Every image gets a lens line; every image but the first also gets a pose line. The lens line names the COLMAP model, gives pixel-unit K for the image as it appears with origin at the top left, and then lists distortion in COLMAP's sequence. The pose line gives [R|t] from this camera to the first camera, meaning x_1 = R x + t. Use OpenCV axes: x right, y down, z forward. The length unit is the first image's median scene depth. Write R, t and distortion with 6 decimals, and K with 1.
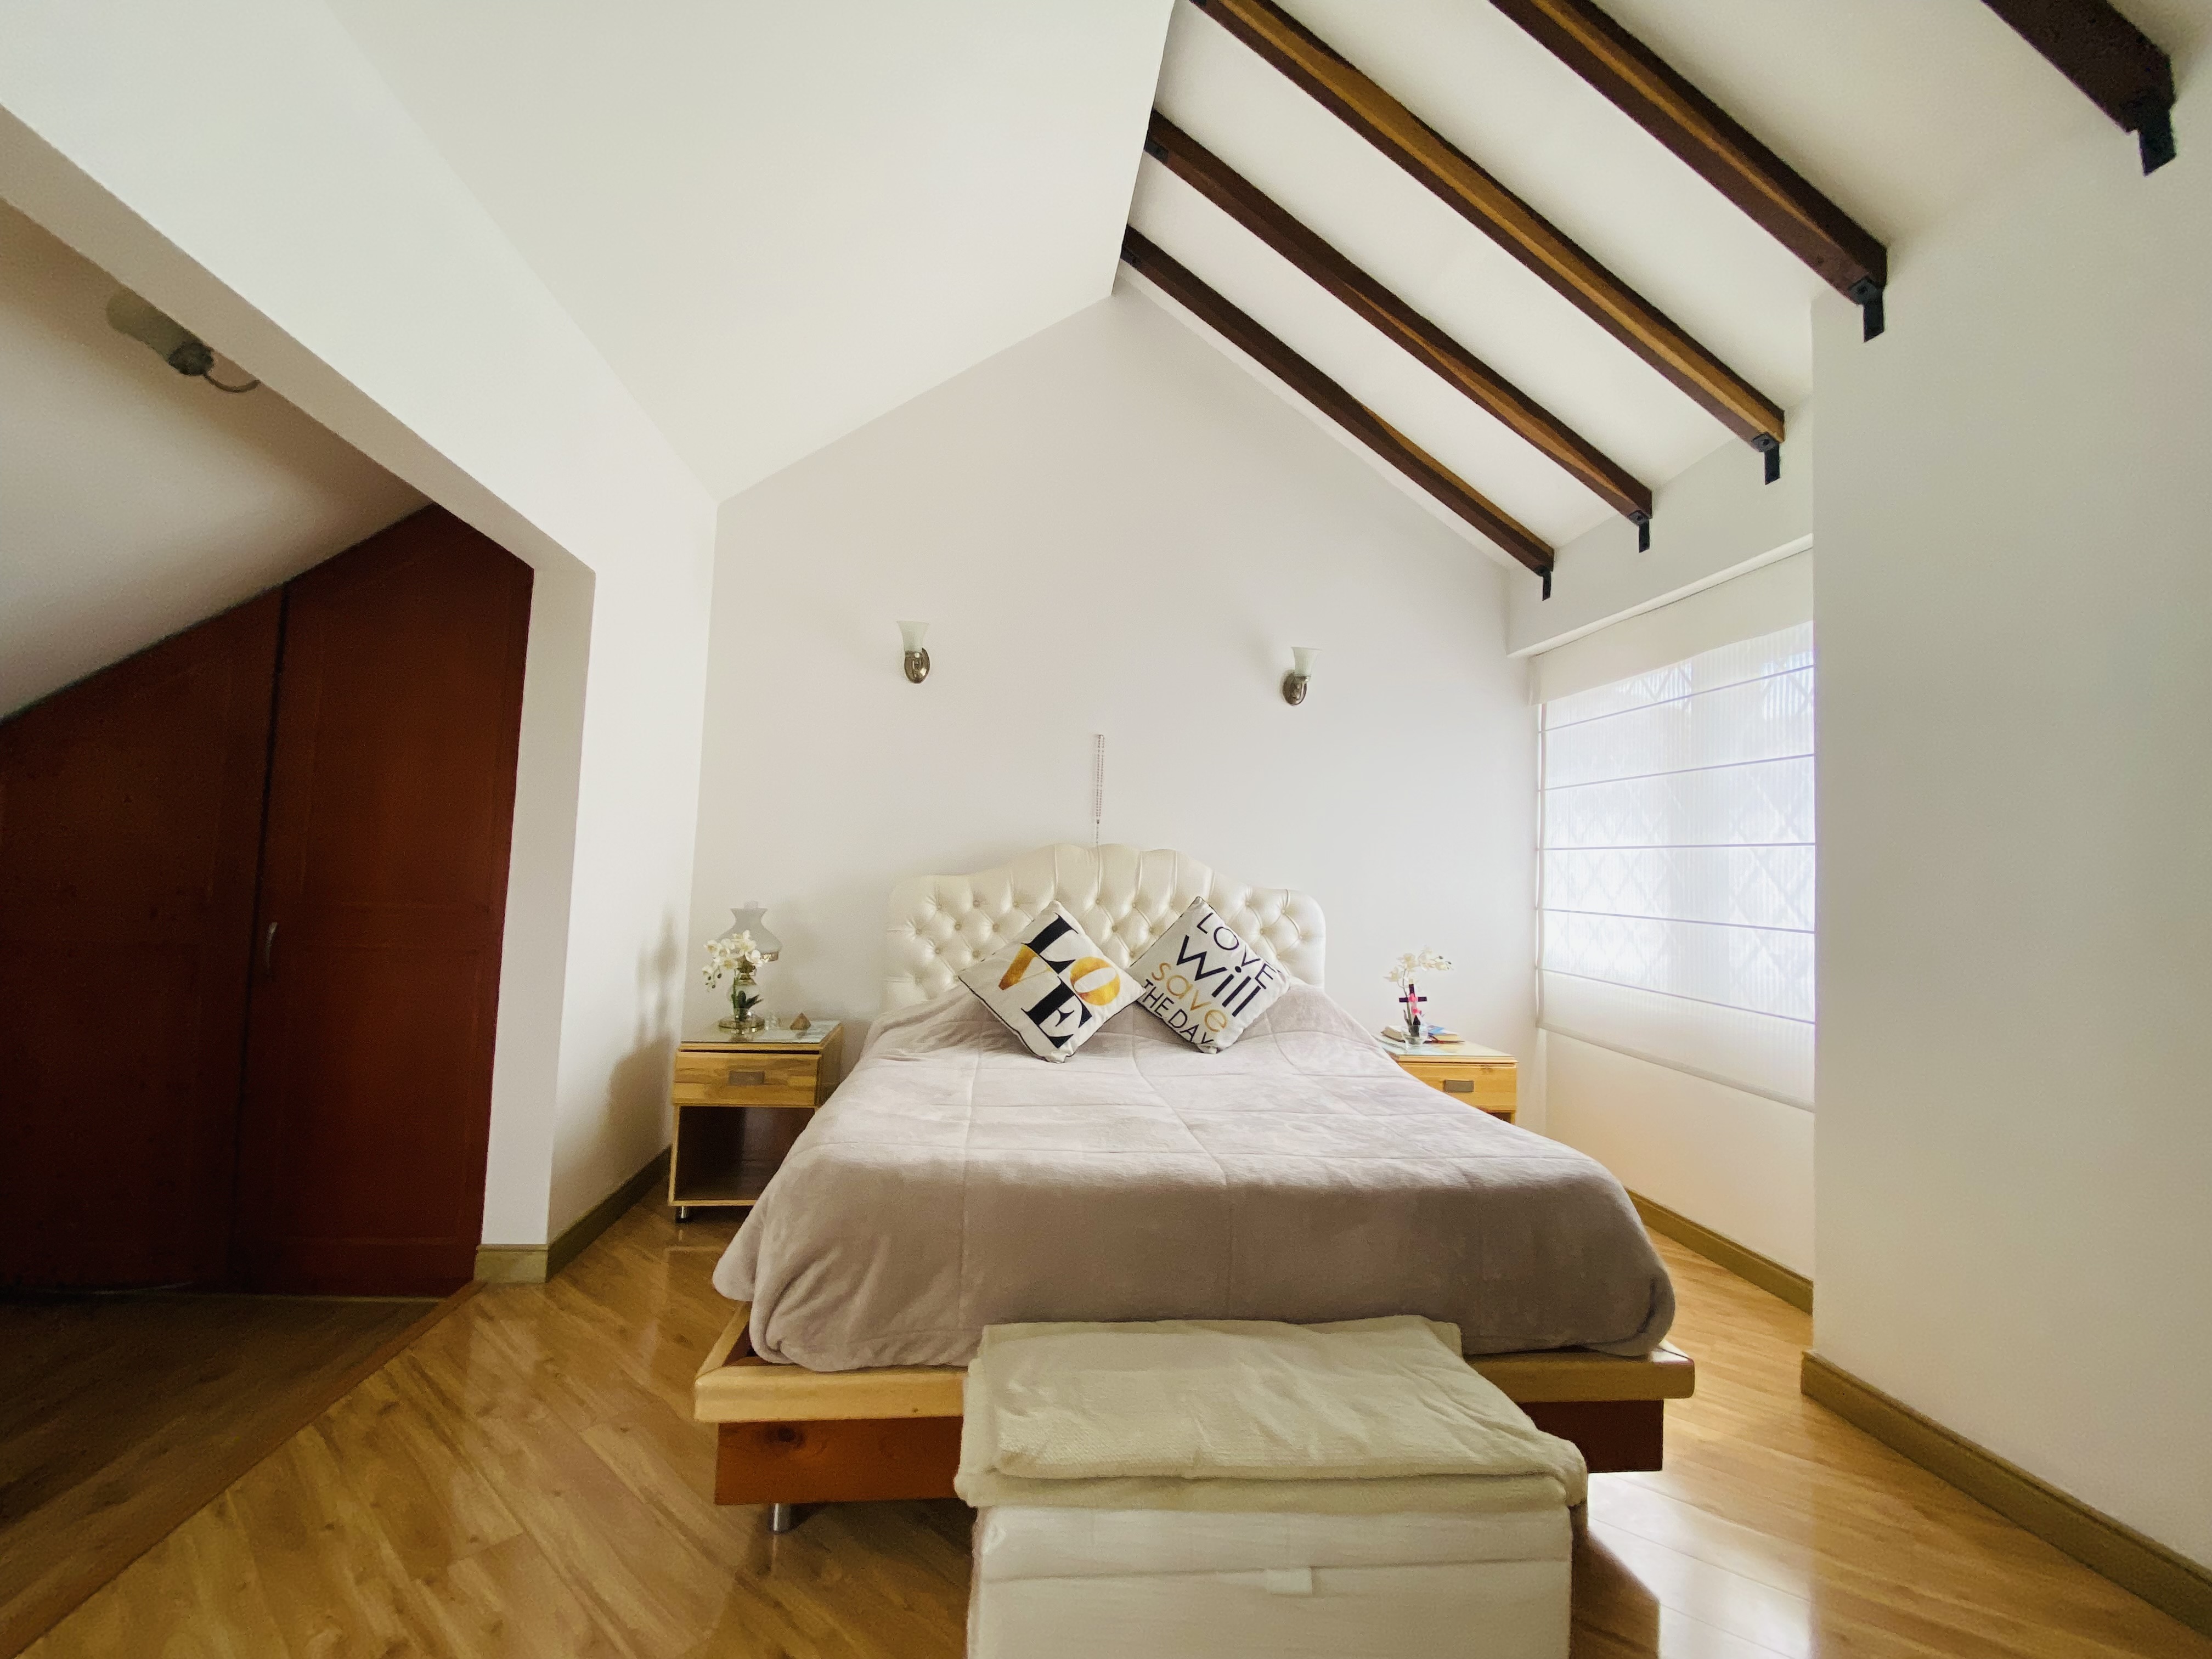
lens RADIAL K [[896.2, 0, 1102.5], [0, 896.2, 827.2], [0, 0, 1]] dist [0.021085, -0.020799]
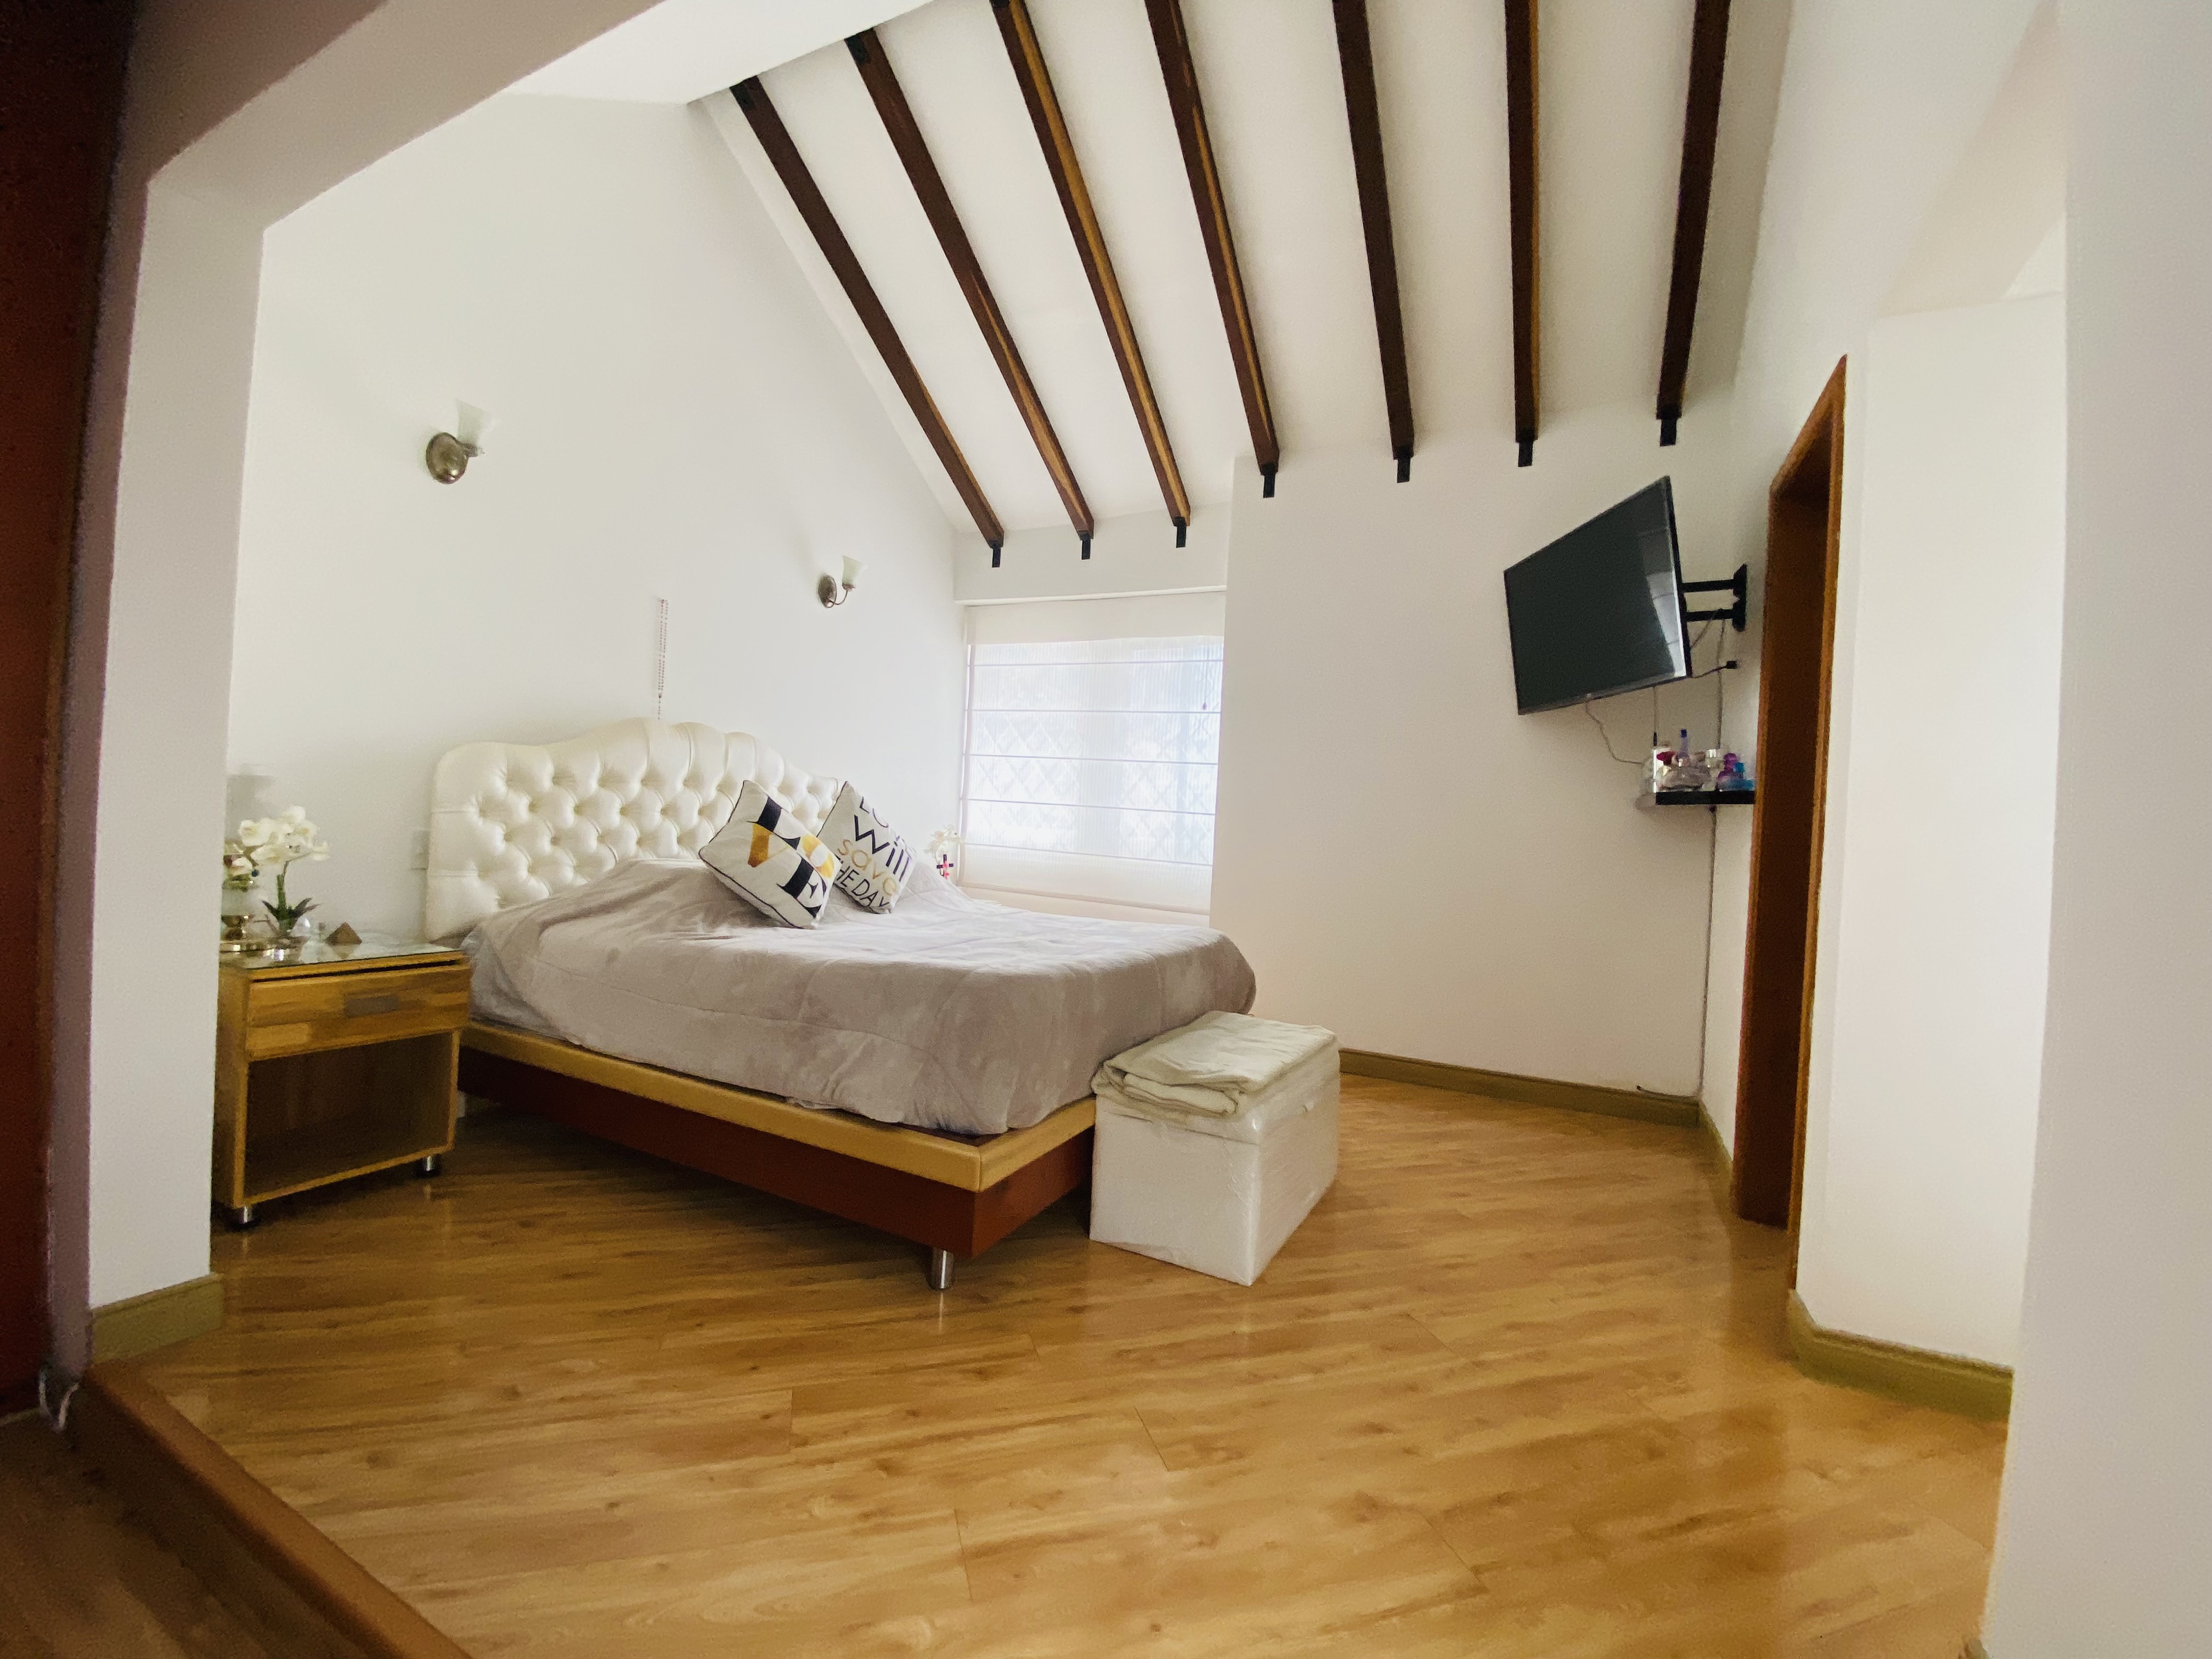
lens RADIAL K [[899.4, 0, 1097.8], [0, 899.4, 830.4], [0, 0, 1]] dist [0.020507, -0.021171]
pose [[0.558158, -0.010484, 0.829668, -0.757308], [-0.087473, 0.993605, 0.071403, 0.035491], [-0.825111, -0.112428, 0.553672, 0.132206]]
